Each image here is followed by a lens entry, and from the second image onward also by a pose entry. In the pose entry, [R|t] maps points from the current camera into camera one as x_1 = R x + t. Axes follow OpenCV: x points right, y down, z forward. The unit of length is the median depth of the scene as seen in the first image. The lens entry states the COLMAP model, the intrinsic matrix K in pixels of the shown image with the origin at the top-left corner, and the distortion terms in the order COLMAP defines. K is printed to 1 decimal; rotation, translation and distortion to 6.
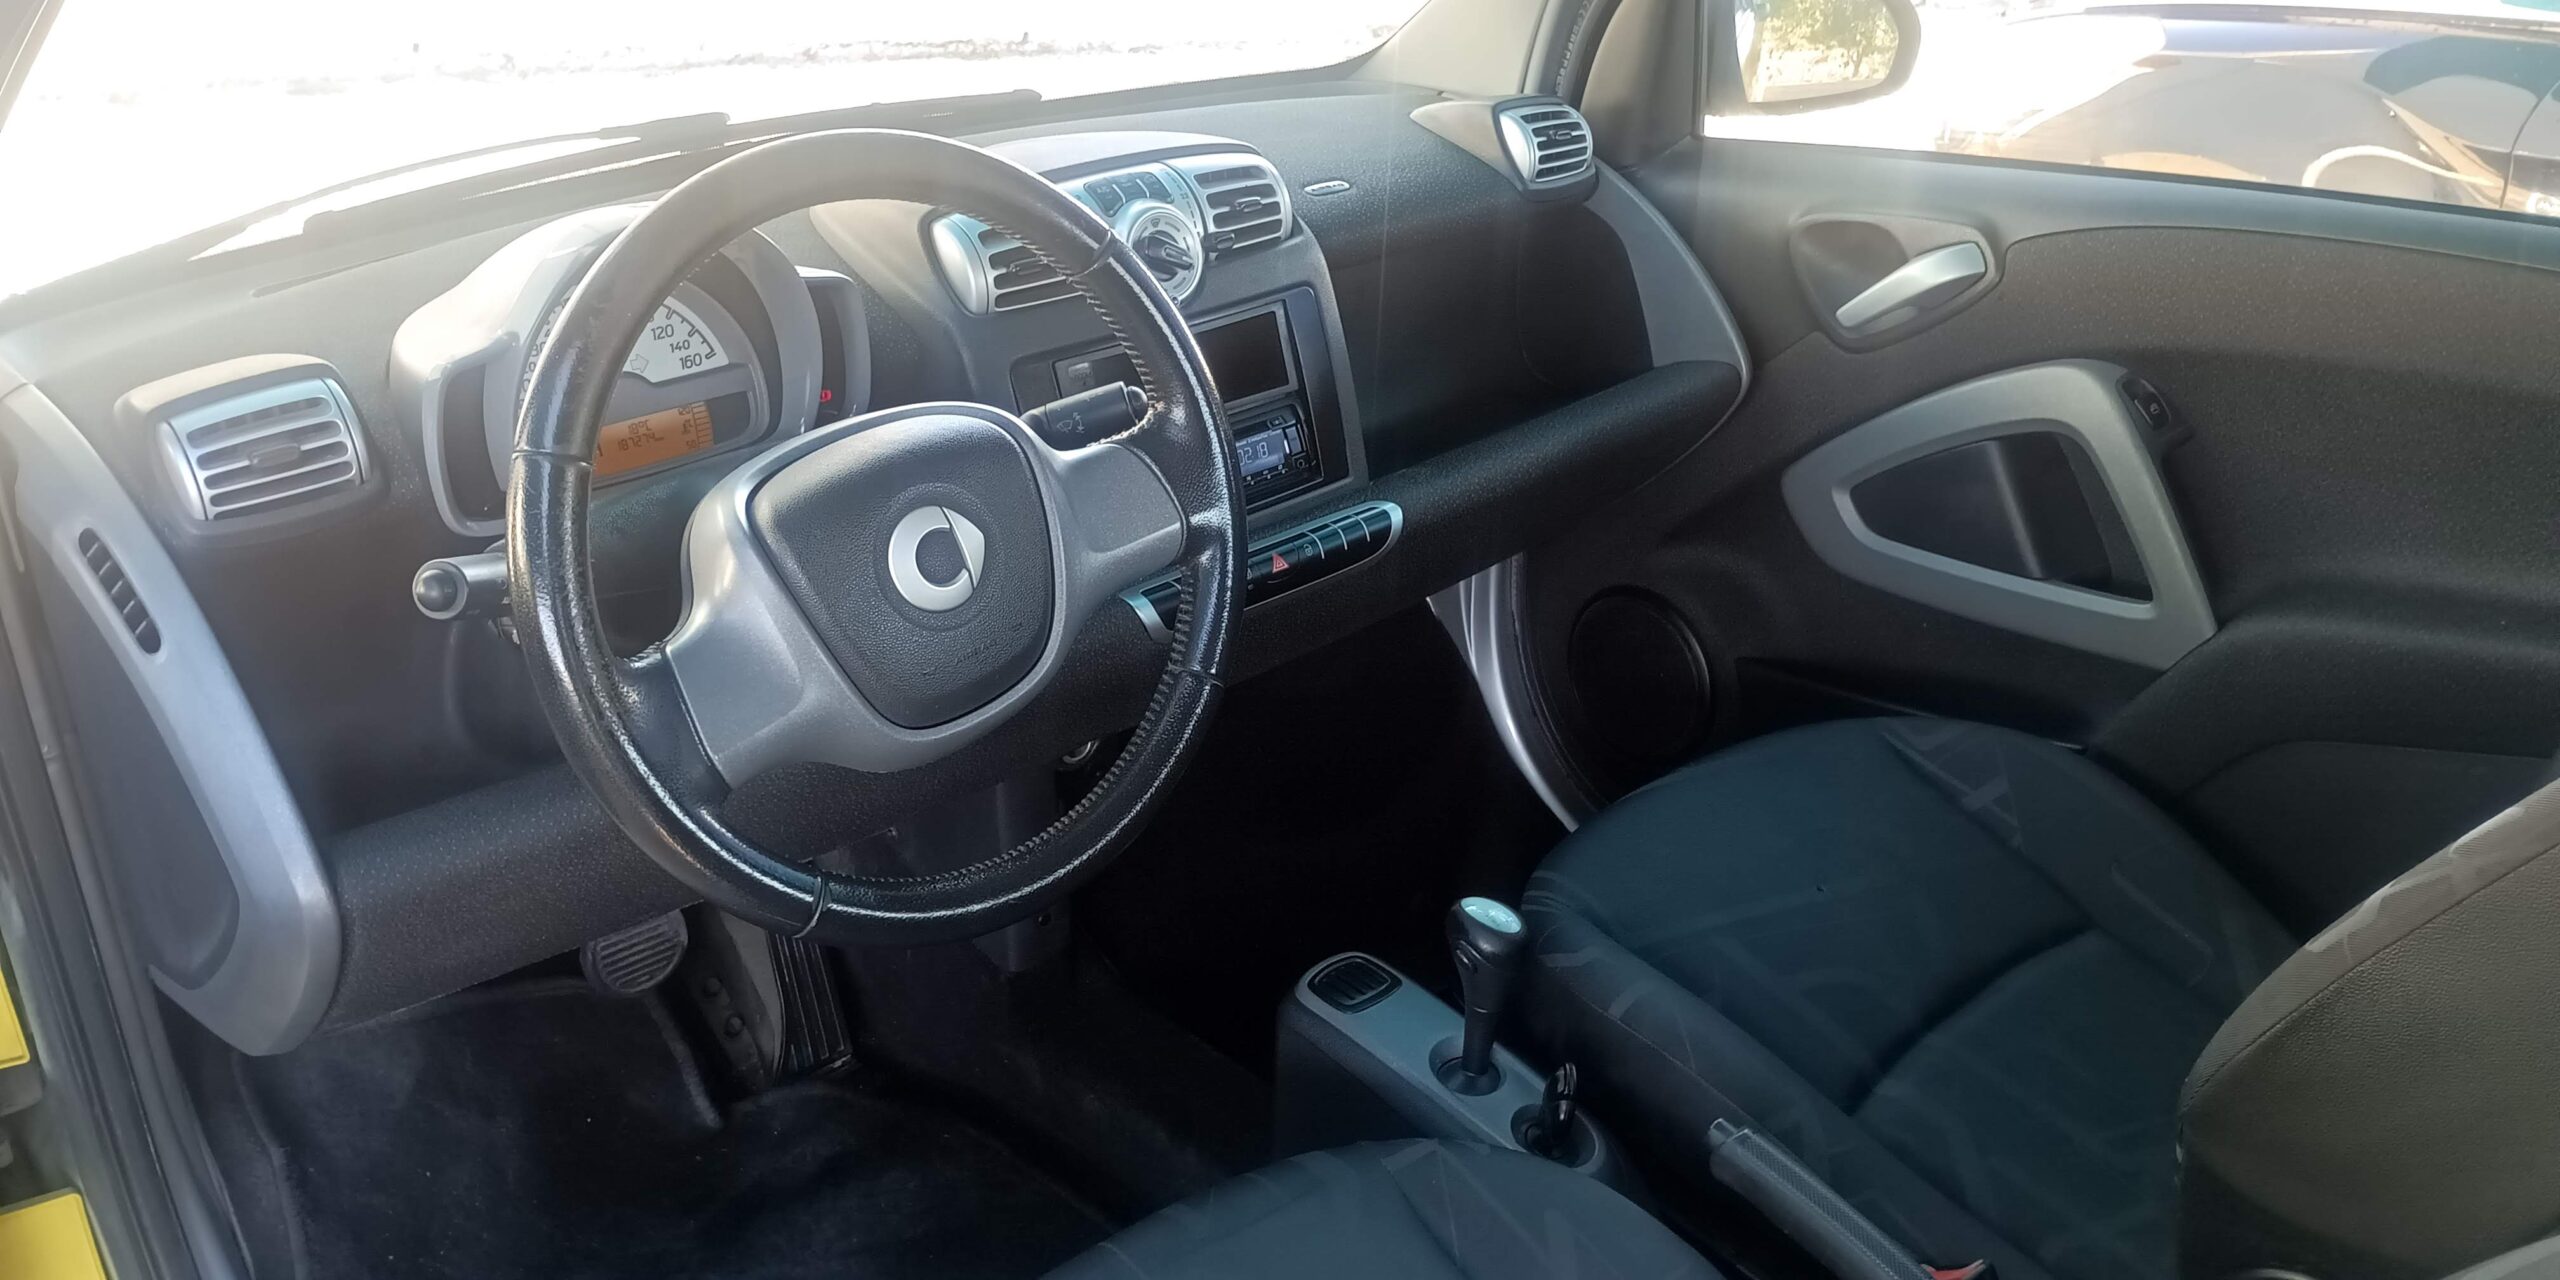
lens RADIAL K [[2165.9, 0, 1280.0], [0, 2165.9, 640.0], [0, 0, 1]] dist [0.105990, -0.221084]
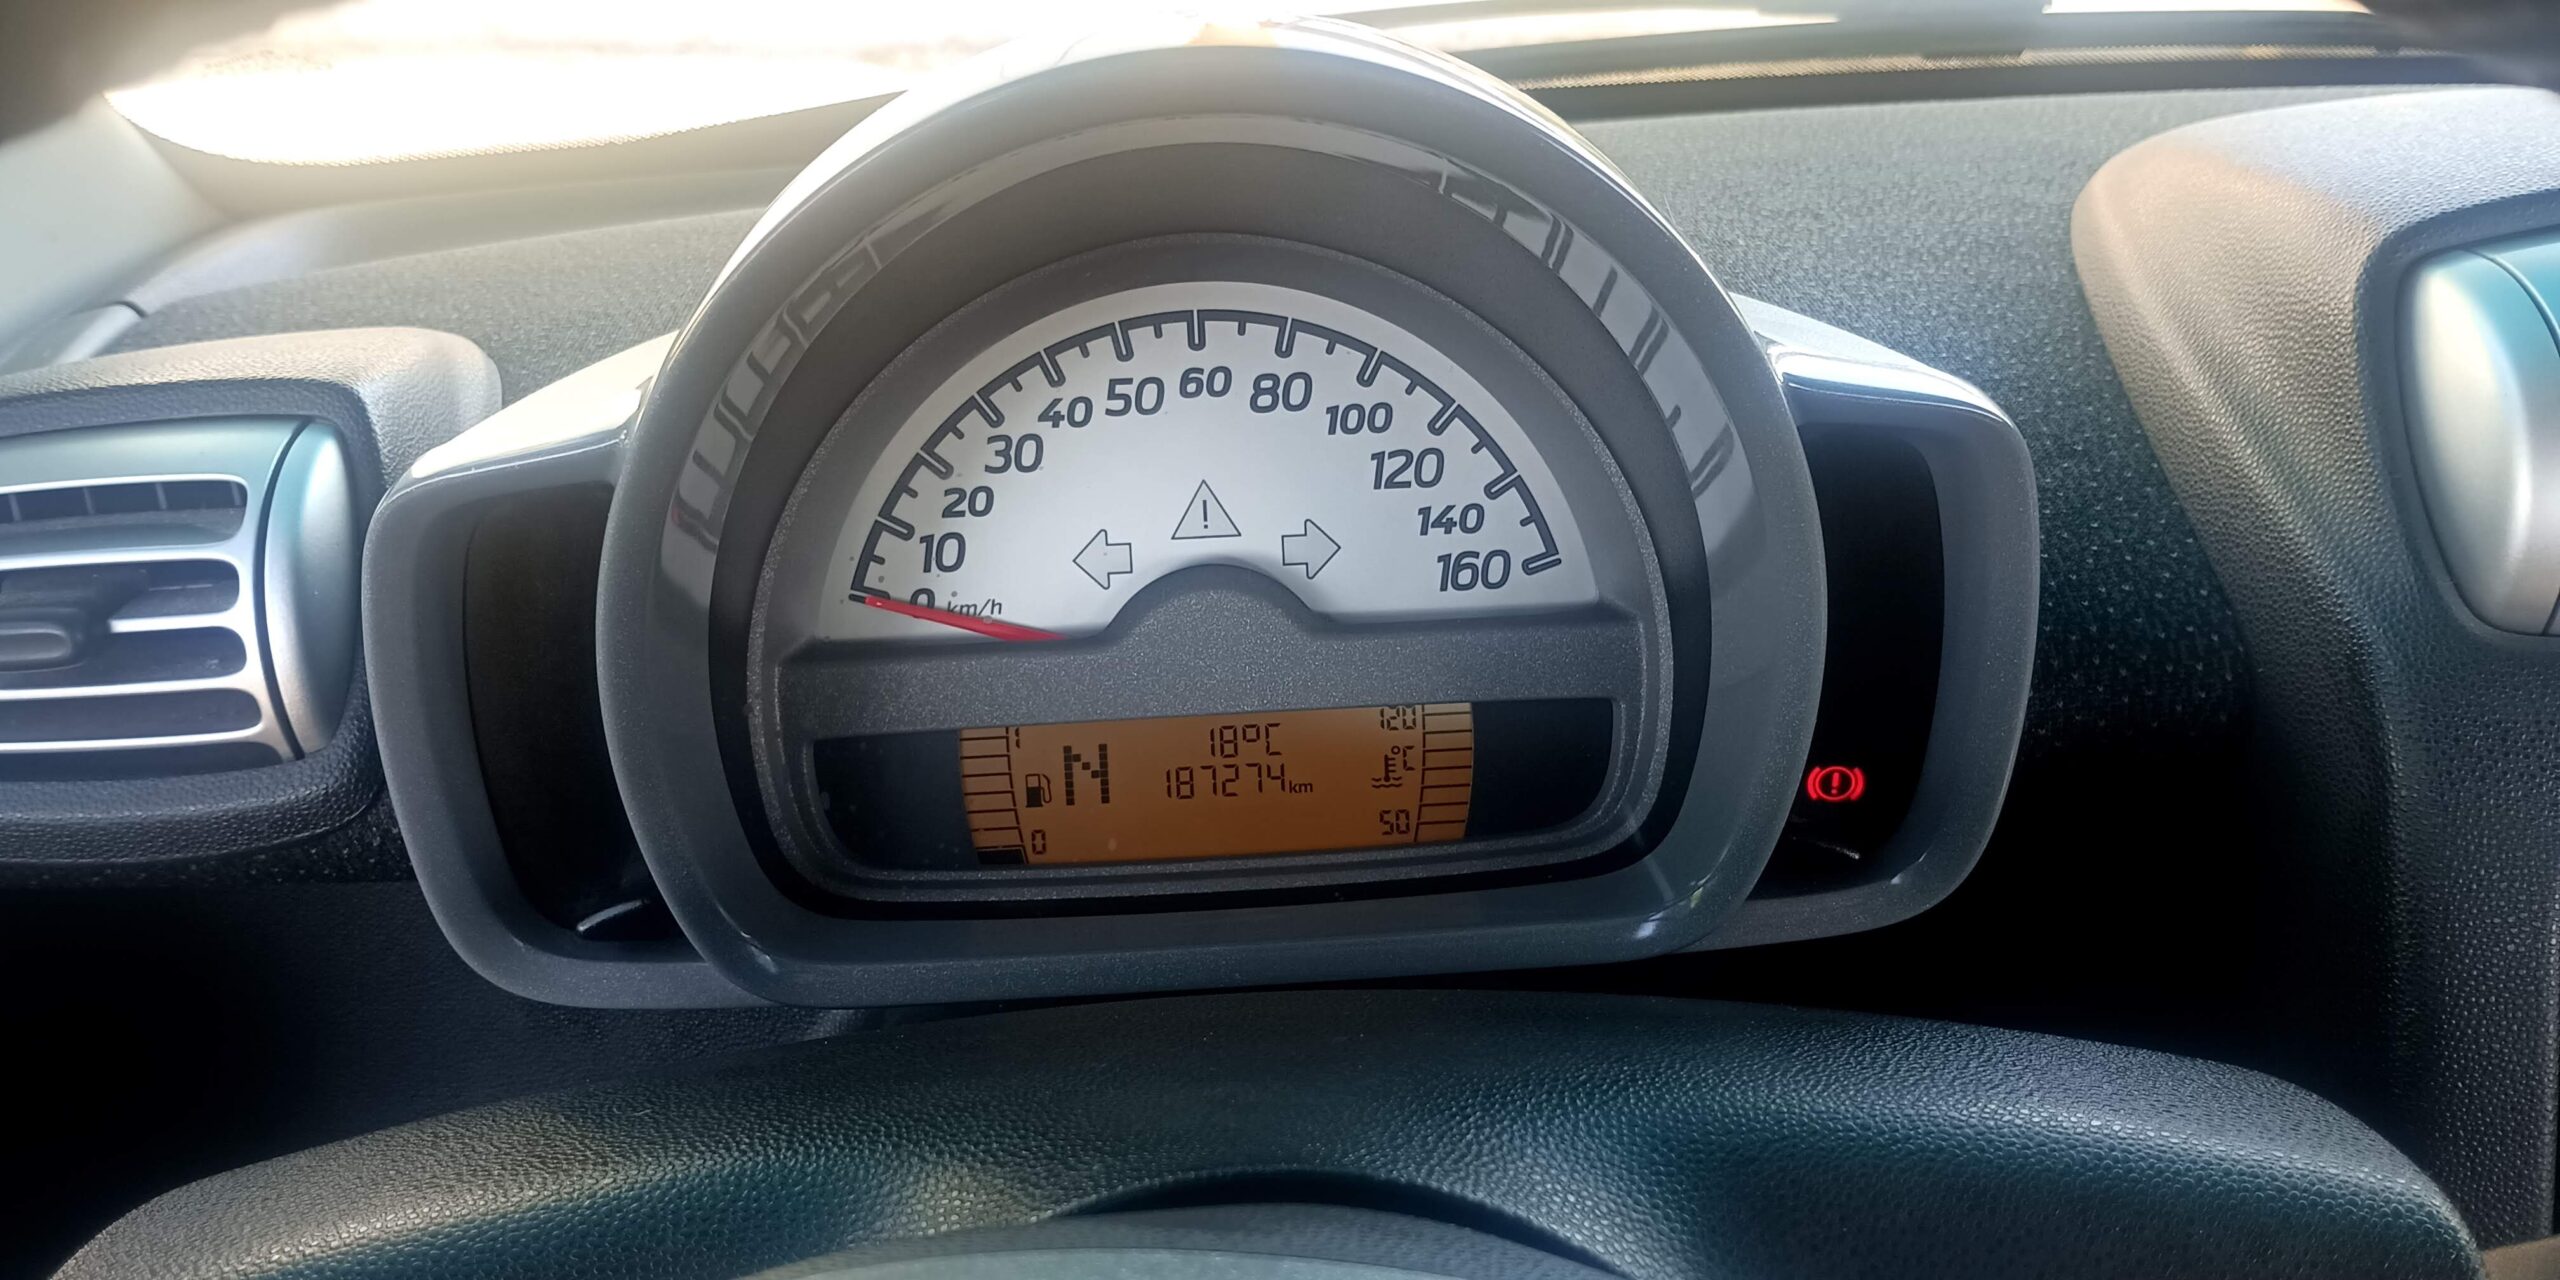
lens RADIAL K [[2165.9, 0, 1280.0], [0, 2165.9, 640.0], [0, 0, 1]] dist [0.105990, -0.221084]
pose [[0.795282, 0.254865, -0.550064, -0.104082], [-0.257782, 0.963390, 0.073674, -0.122977], [0.548703, 0.083205, 0.831867, 0.658712]]
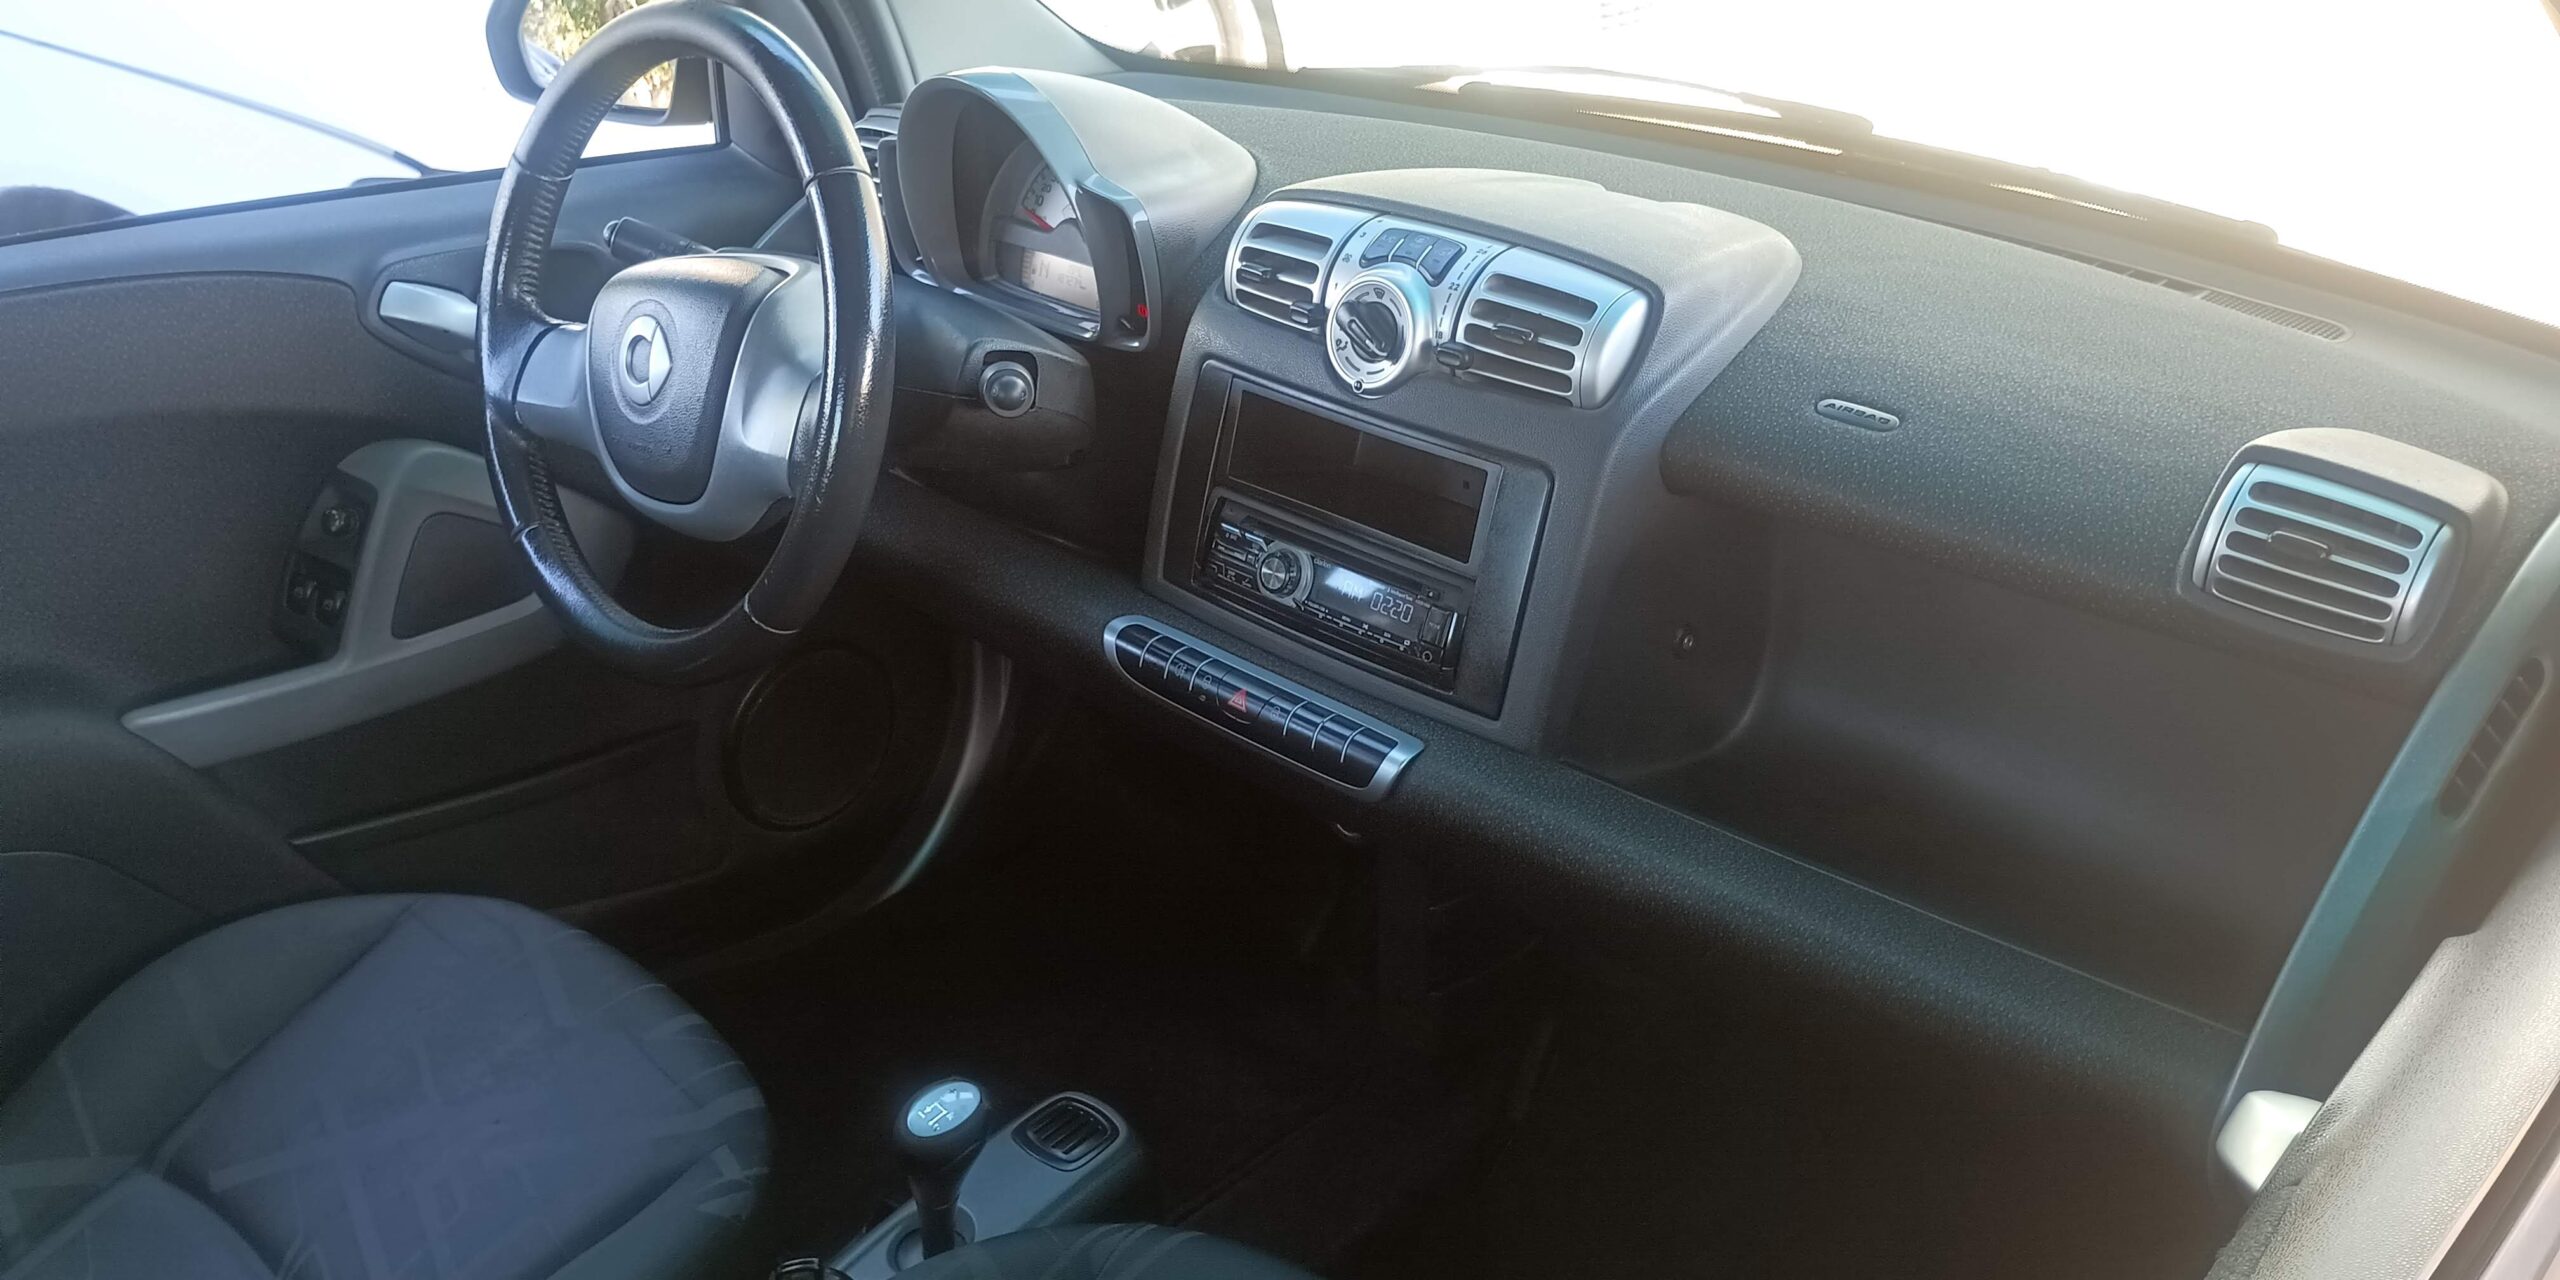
lens RADIAL K [[2147.1, 0, 1280.0], [0, 2147.1, 640.0], [0, 0, 1]] dist [0.095631, -0.005044]
pose [[0.063178, 0.462533, -0.884348, 0.722470], [-0.419832, 0.816216, 0.396905, -0.389294], [0.905400, 0.346202, 0.245753, 0.796184]]
